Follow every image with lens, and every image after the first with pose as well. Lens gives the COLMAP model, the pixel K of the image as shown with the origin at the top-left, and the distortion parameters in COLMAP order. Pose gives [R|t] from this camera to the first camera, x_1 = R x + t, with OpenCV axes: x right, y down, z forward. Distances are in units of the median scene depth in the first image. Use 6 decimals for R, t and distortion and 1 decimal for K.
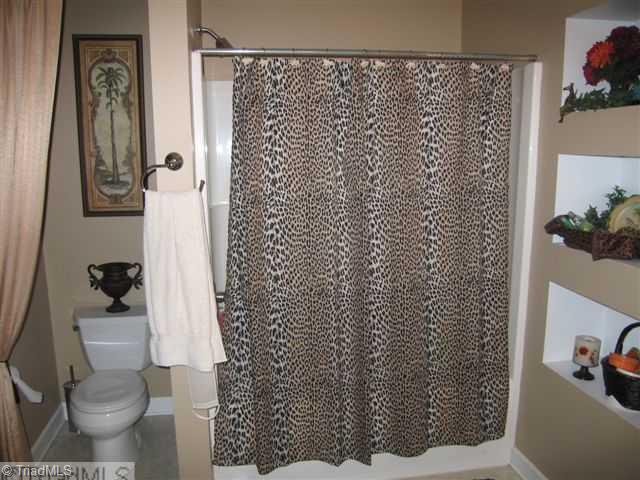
lens RADIAL K [[524.6, 0, 315.8], [0, 524.6, 244.2], [0, 0, 1]] dist [-0.149954, 0.110795]
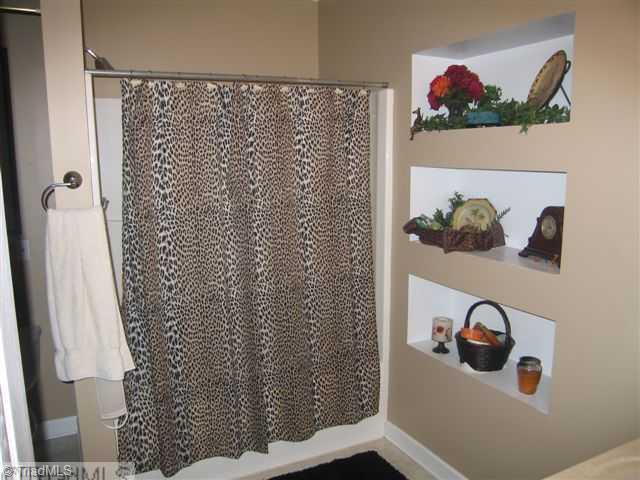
lens RADIAL K [[524.6, 0, 315.8], [0, 524.6, 244.2], [0, 0, 1]] dist [-0.149954, 0.110795]
pose [[0.953302, -0.050988, 0.297685, -0.102666], [0.056602, 0.998344, -0.010264, 0.004482], [-0.296669, 0.026634, 0.954609, -0.089614]]
